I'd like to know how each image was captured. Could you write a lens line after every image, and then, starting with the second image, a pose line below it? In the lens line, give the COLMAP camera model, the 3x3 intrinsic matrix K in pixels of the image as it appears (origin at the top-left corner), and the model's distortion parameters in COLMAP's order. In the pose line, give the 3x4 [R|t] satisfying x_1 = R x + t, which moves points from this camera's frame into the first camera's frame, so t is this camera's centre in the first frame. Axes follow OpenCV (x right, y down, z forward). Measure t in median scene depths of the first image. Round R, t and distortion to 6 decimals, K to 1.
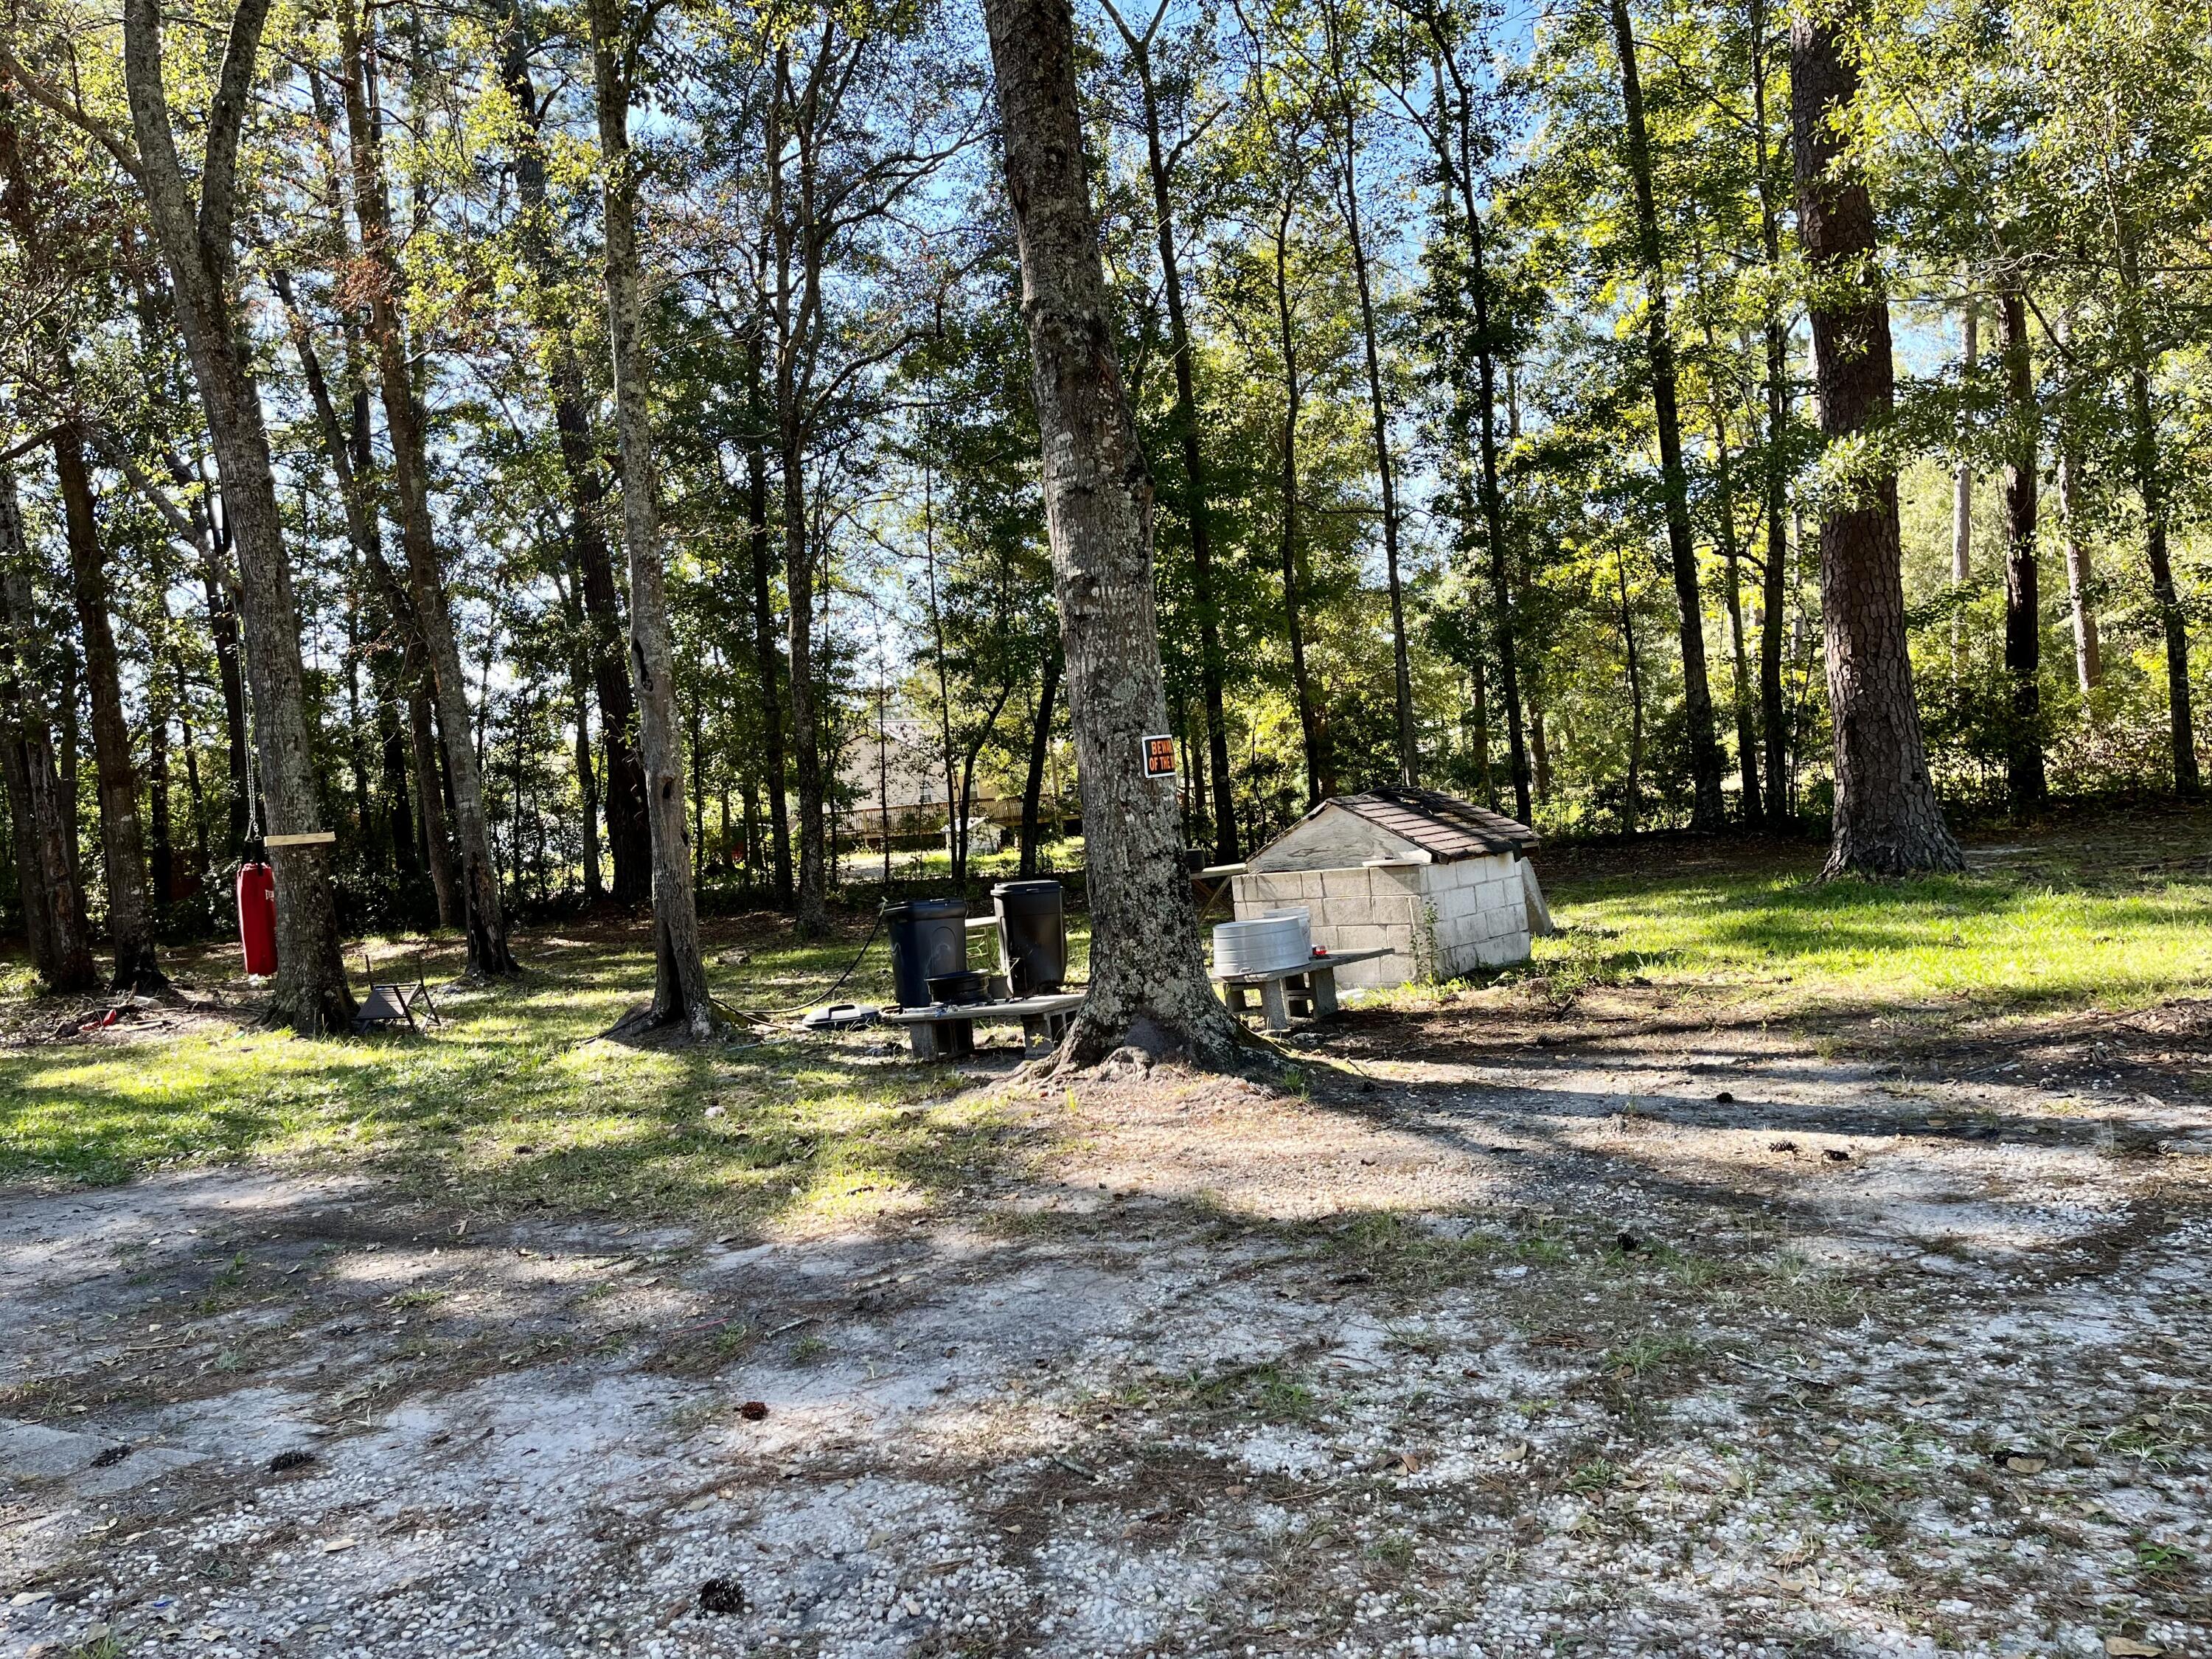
lens RADIAL K [[1654.5, 0, 1059.3], [0, 1654.5, 807.9], [0, 0, 1]] dist [0.059765, -0.088008]
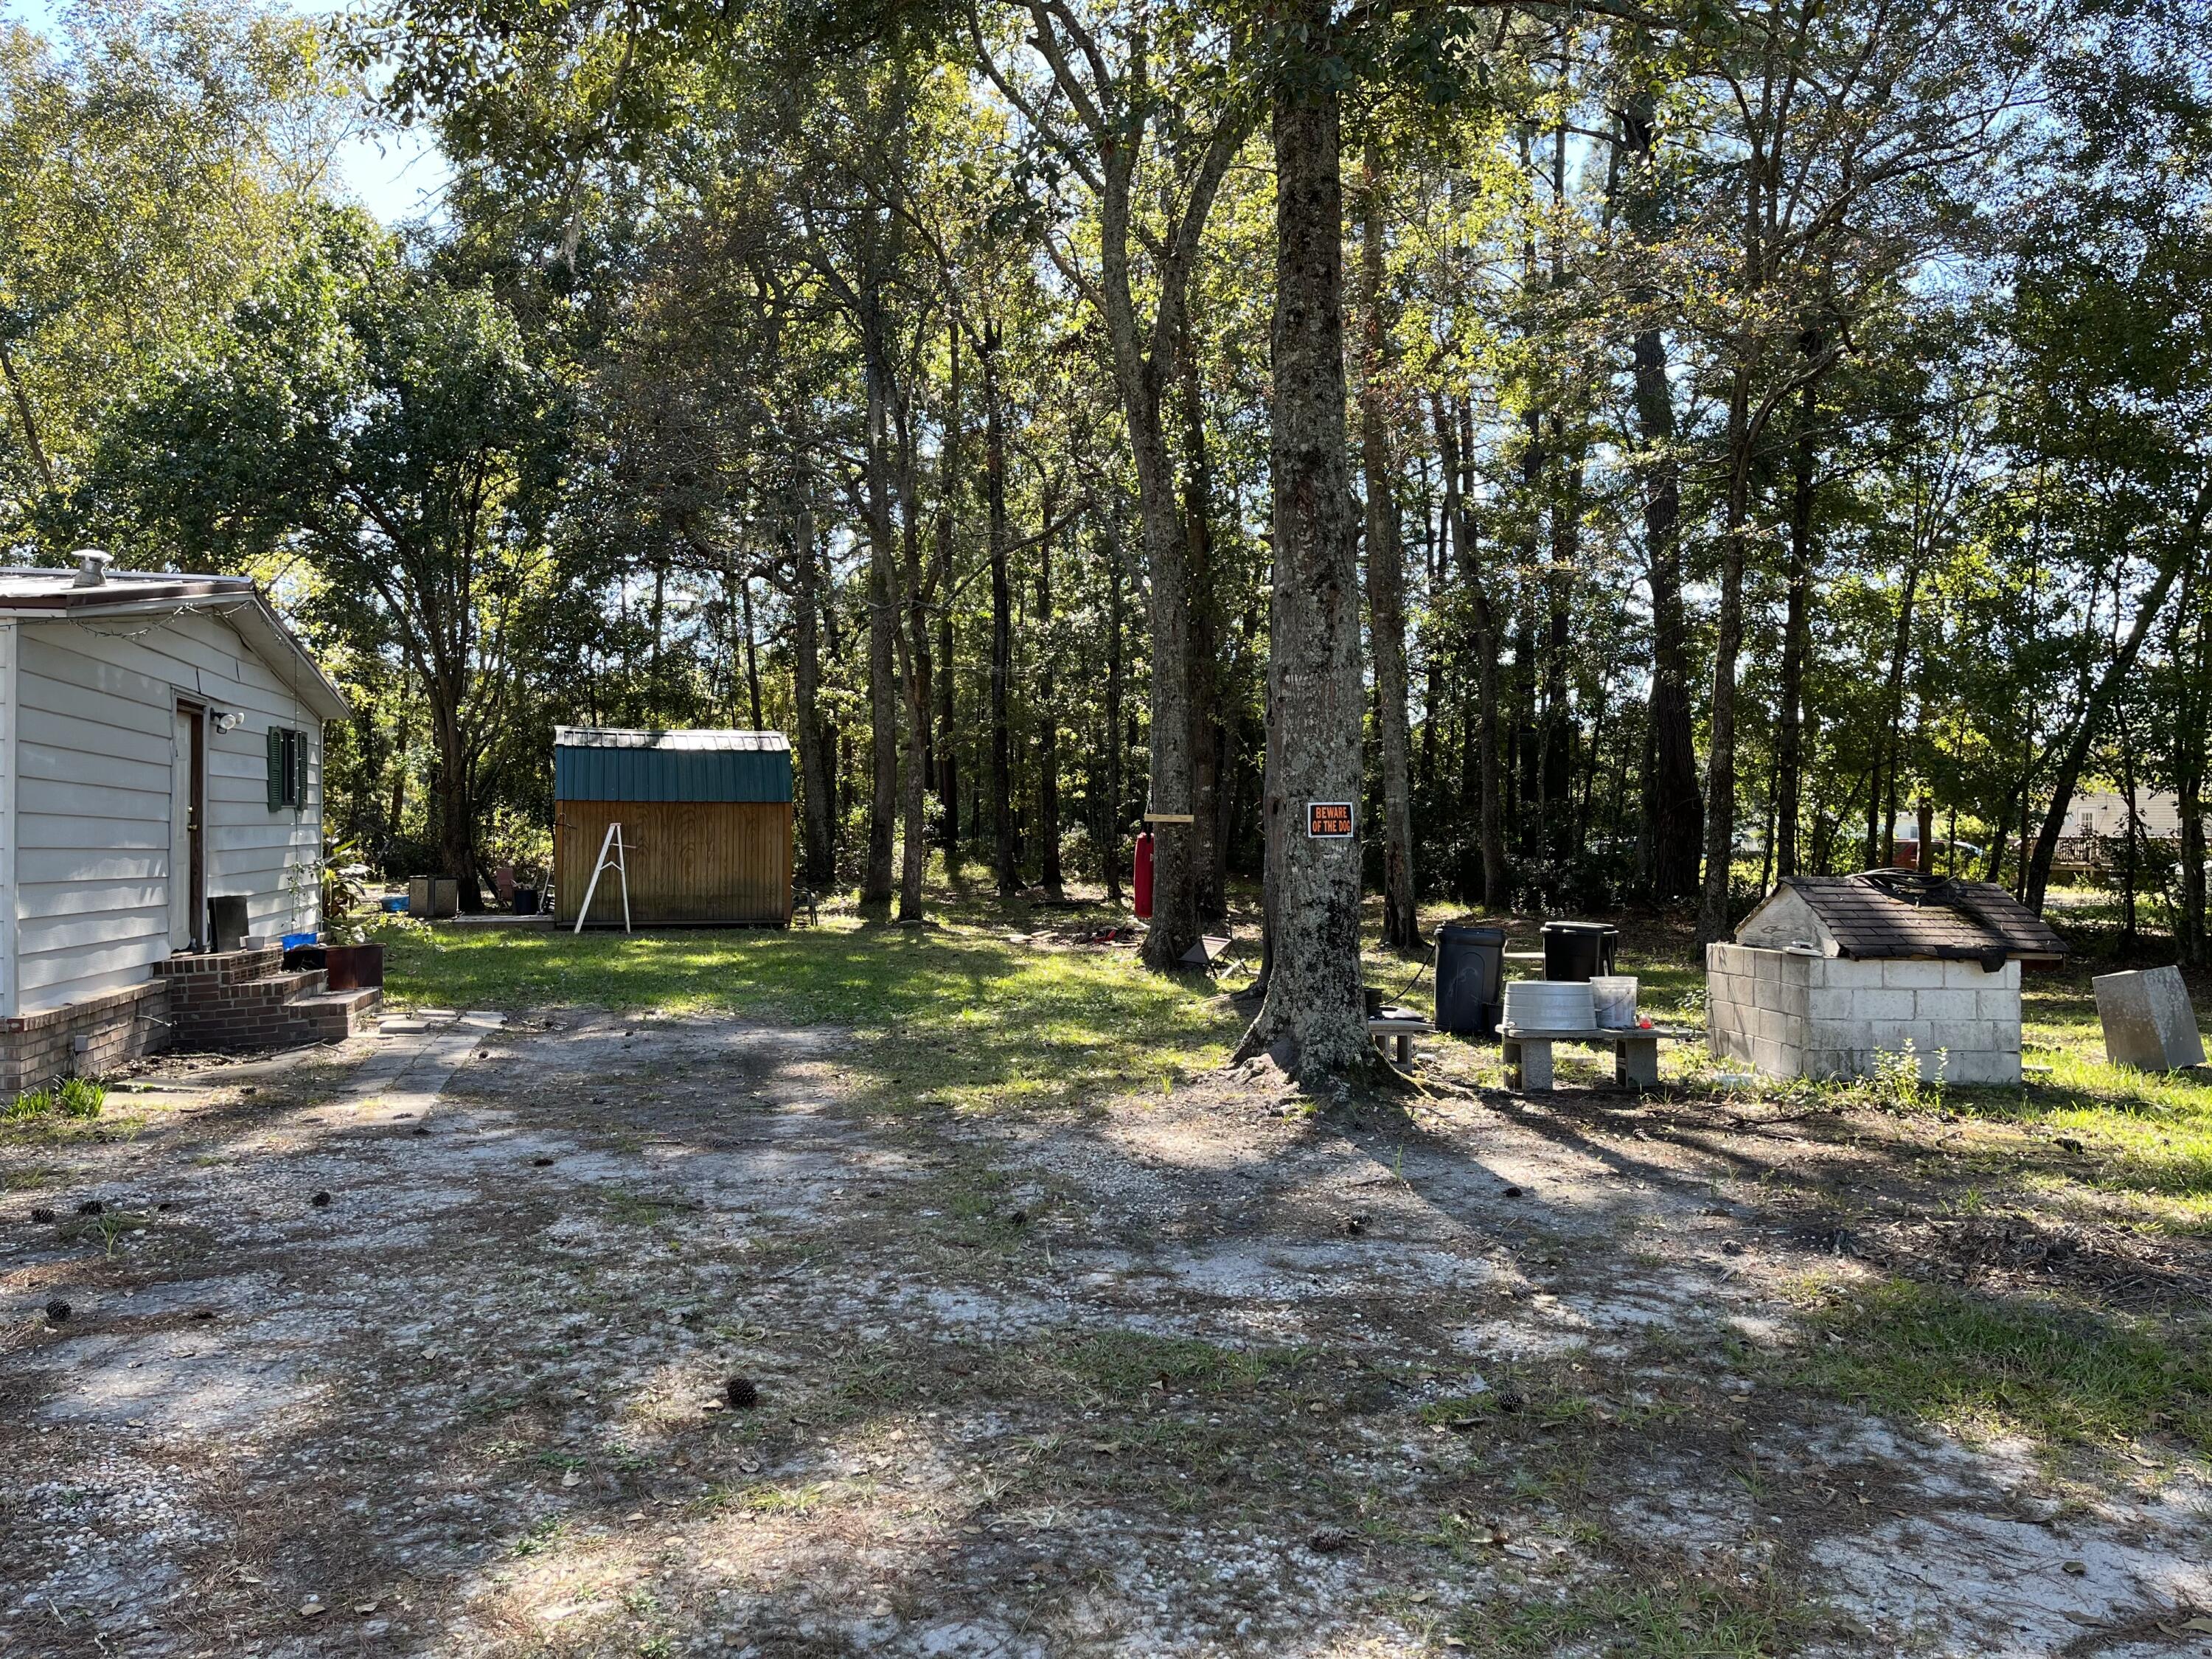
lens RADIAL K [[1654.5, 0, 1141.7], [0, 1654.5, 833.6], [0, 0, 1]] dist [0.059765, -0.088008]
pose [[0.742835, 0.099286, -0.662071, 0.799603], [-0.083115, 0.994968, 0.055955, -0.082819], [0.664295, 0.013463, 0.747349, 0.037187]]
